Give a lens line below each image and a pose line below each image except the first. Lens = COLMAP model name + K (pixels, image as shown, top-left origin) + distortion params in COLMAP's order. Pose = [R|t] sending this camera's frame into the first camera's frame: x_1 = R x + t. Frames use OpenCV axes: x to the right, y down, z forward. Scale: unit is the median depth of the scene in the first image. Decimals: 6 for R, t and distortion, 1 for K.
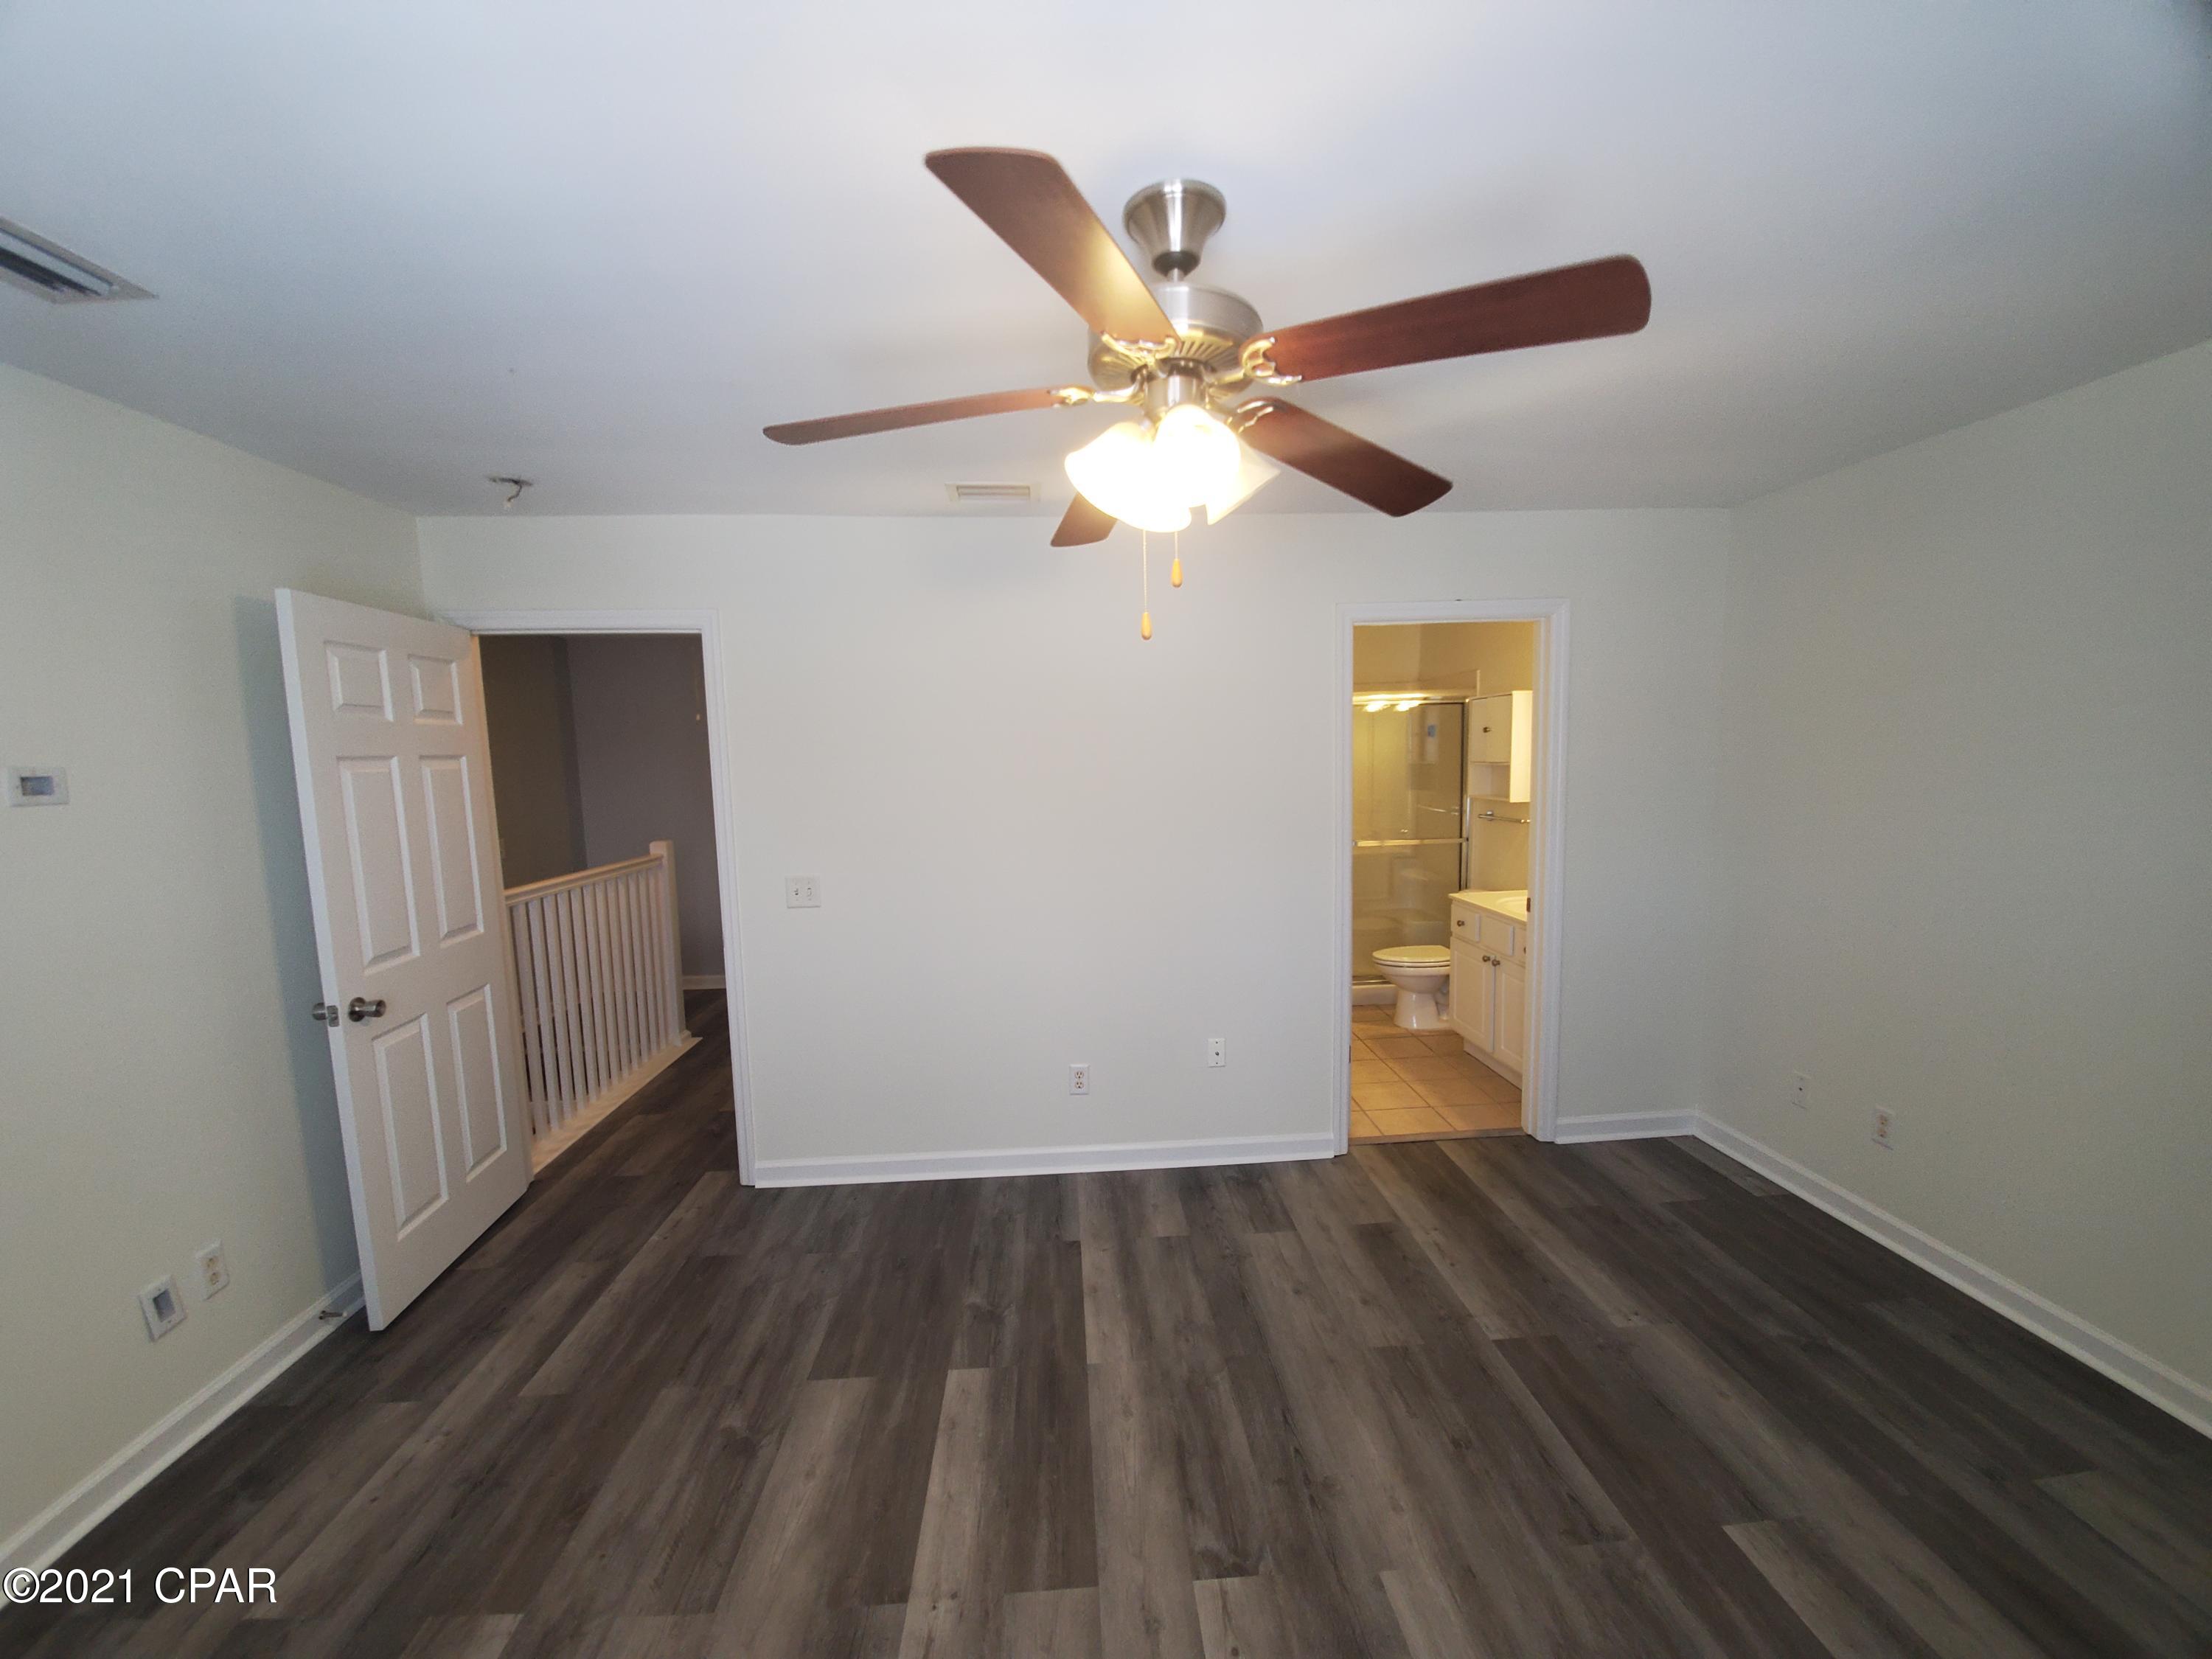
lens RADIAL K [[869.8, 0, 1112.1], [0, 869.8, 849.5], [0, 0, 1]] dist [0.001965, -0.012628]
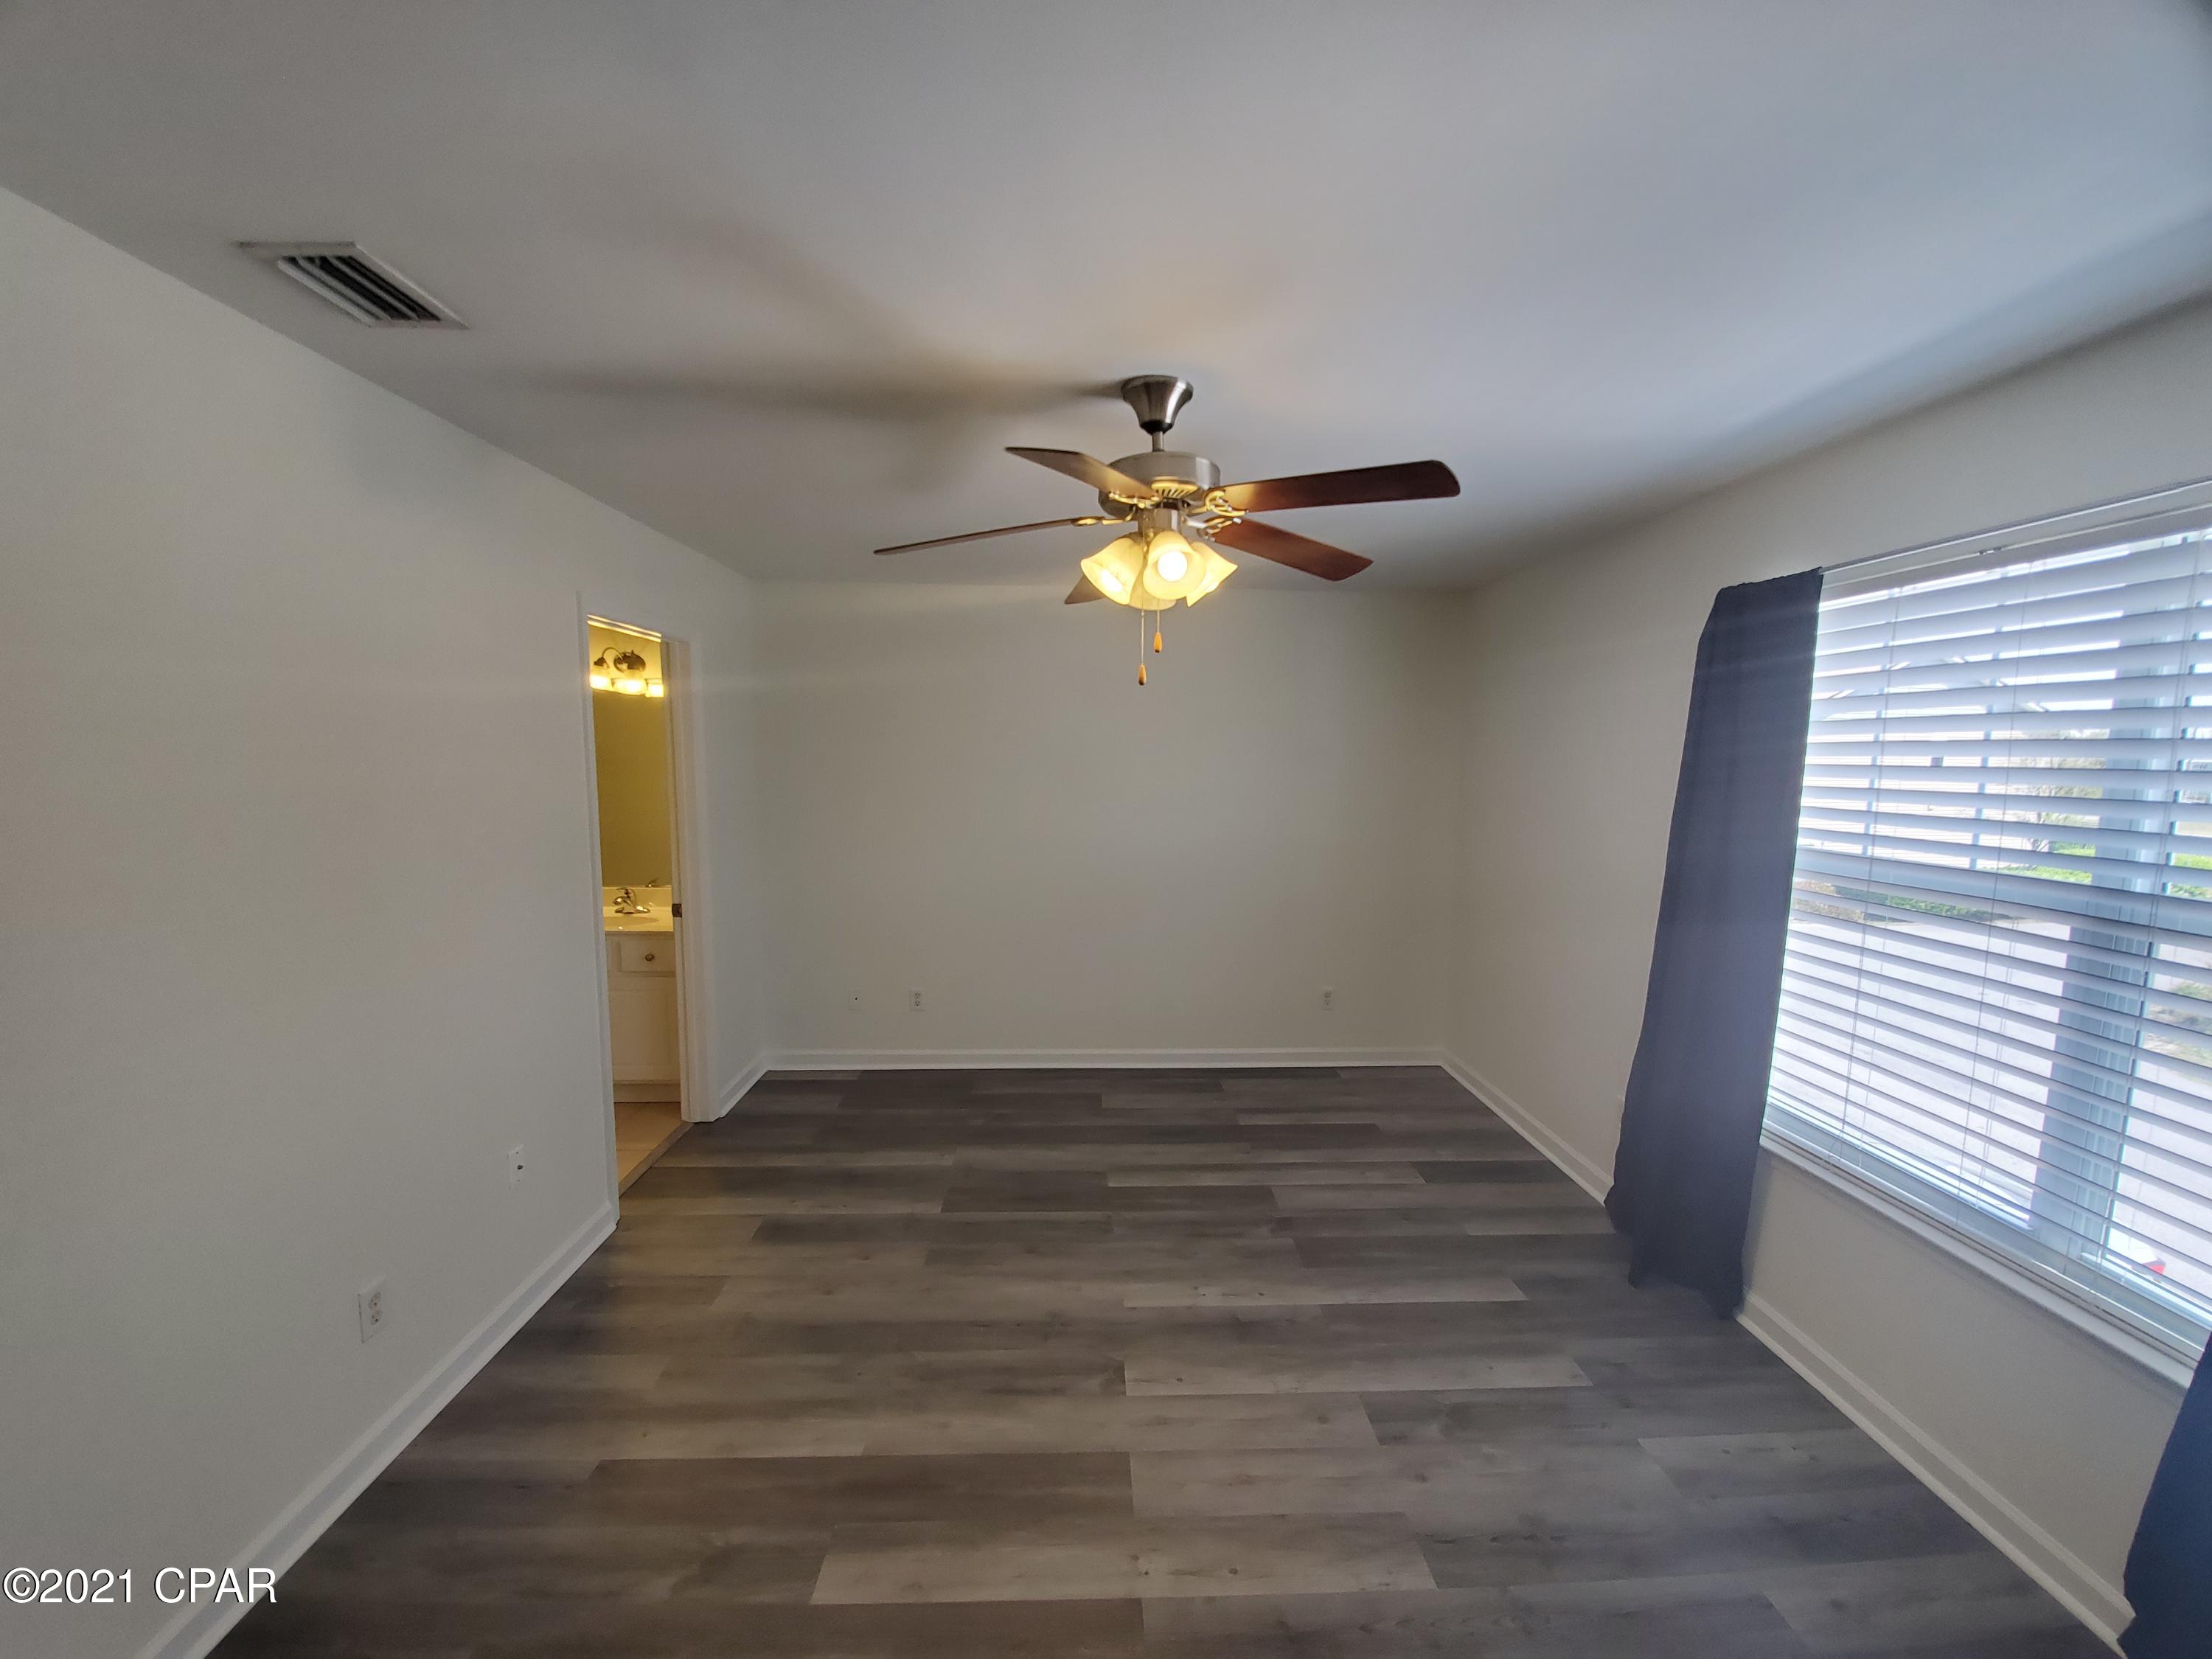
lens RADIAL K [[869.8, 0, 1112.1], [0, 869.8, 849.5], [0, 0, 1]] dist [0.001965, -0.012628]
pose [[0.025052, -0.082479, 0.996278, -0.870831], [0.093856, 0.992383, 0.079796, -0.069267], [-0.995271, 0.091508, 0.032603, 0.675137]]
